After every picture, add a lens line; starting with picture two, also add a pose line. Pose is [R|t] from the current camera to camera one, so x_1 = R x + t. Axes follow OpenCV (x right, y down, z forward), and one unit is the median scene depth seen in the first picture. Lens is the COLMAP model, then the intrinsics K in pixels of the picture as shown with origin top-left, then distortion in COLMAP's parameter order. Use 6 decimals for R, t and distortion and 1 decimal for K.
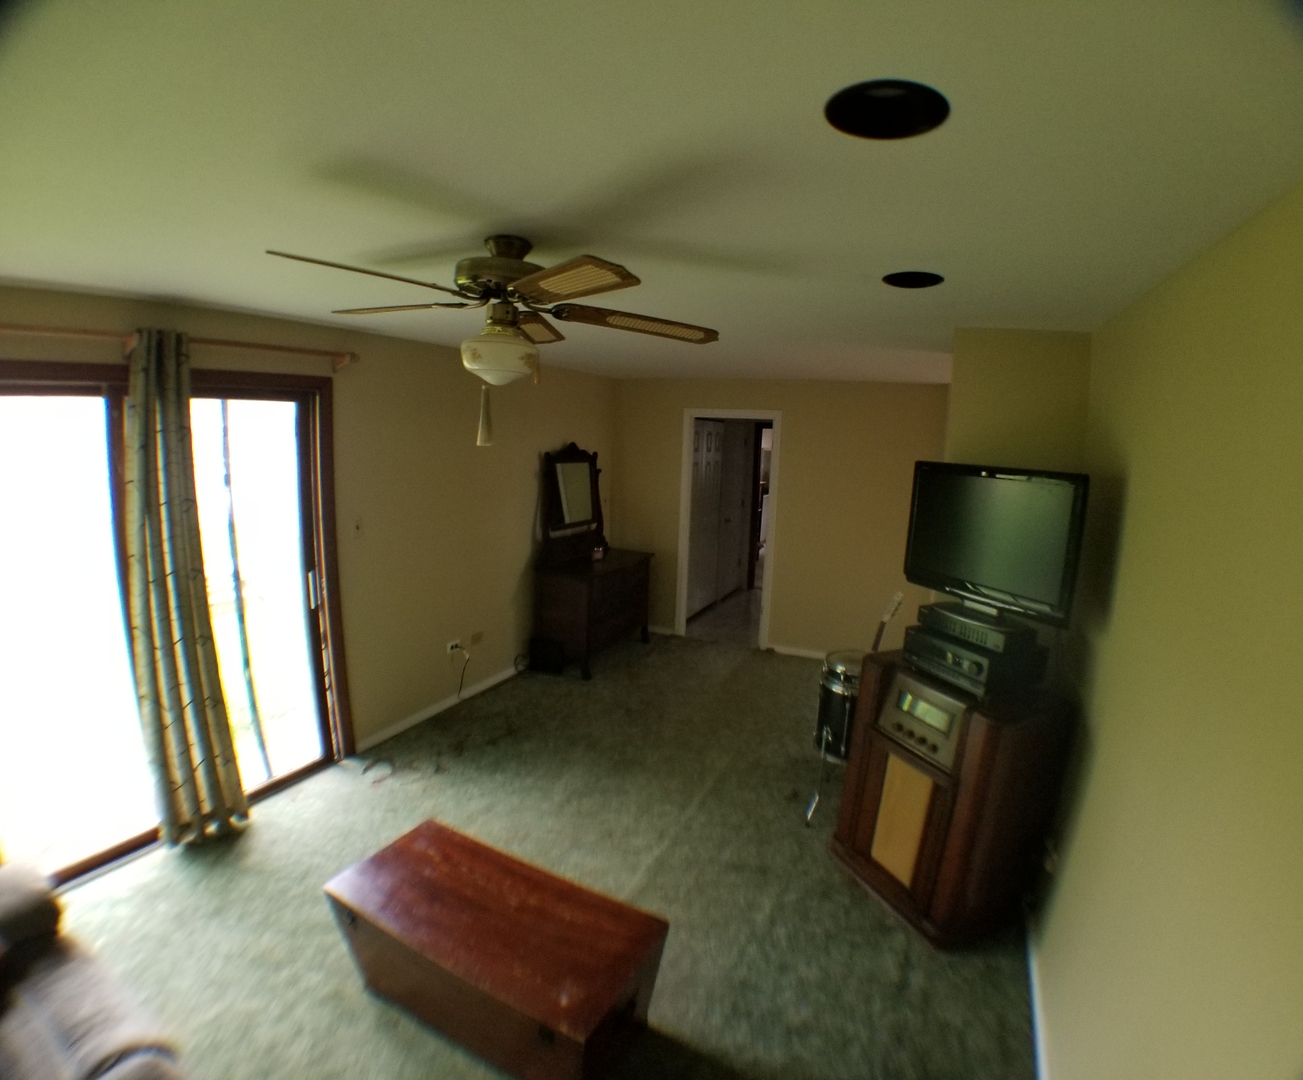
lens RADIAL K [[641.6, 0, 631.2], [0, 641.6, 550.8], [0, 0, 1]] dist [-0.000518, -0.000006]
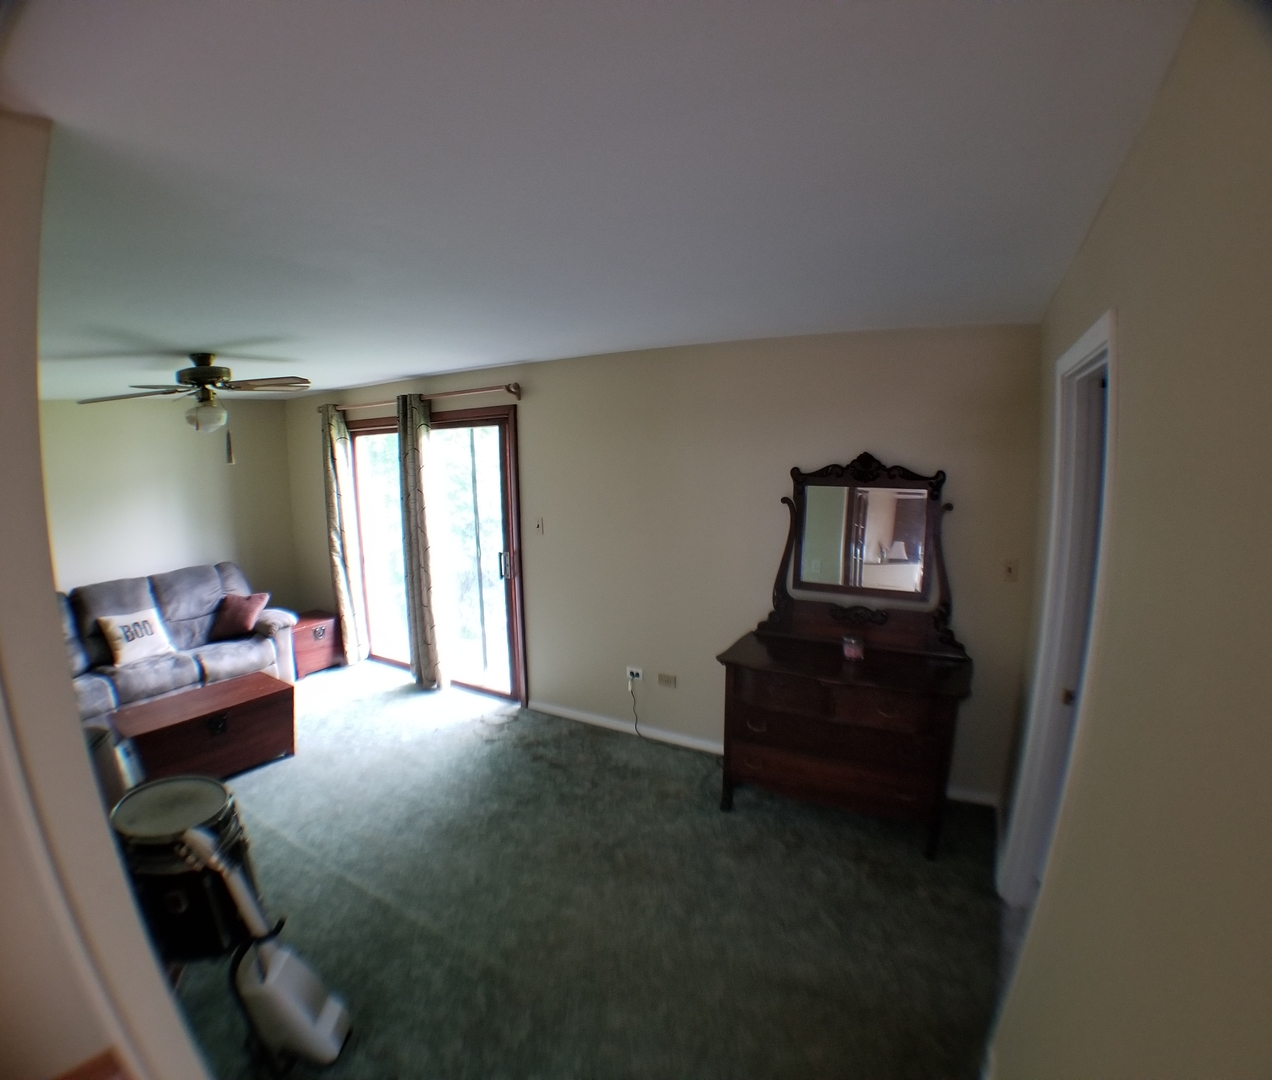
lens RADIAL K [[615.4, 0, 636.0], [0, 615.4, 540.0], [0, 0, 1]] dist [-0.178016, 0.033972]
pose [[-0.024432, 0.109592, -0.993676, 0.715552], [-0.170118, 0.979020, 0.112158, -0.171963], [0.985121, 0.171782, -0.005276, 1.205561]]
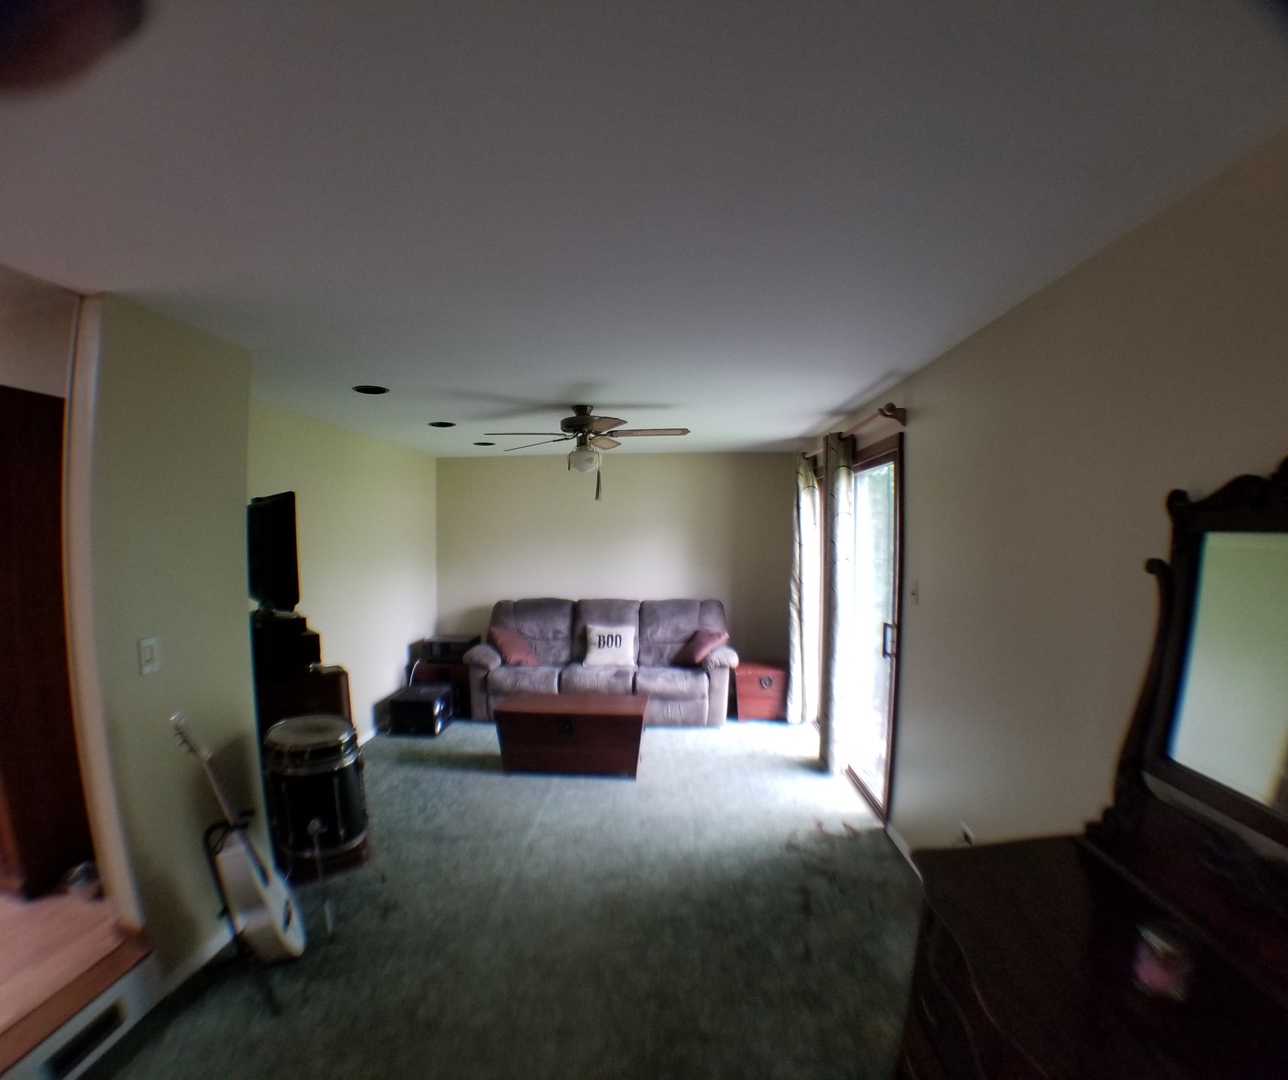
lens RADIAL K [[616.1, 0, 658.9], [0, 616.1, 539.9], [0, 0, 1]] dist [-0.157389, 0.022425]
pose [[-0.890700, -0.026167, -0.453837, 0.264535], [-0.111697, 0.980334, 0.162692, -0.203684], [0.440655, 0.195602, -0.876107, 1.569081]]
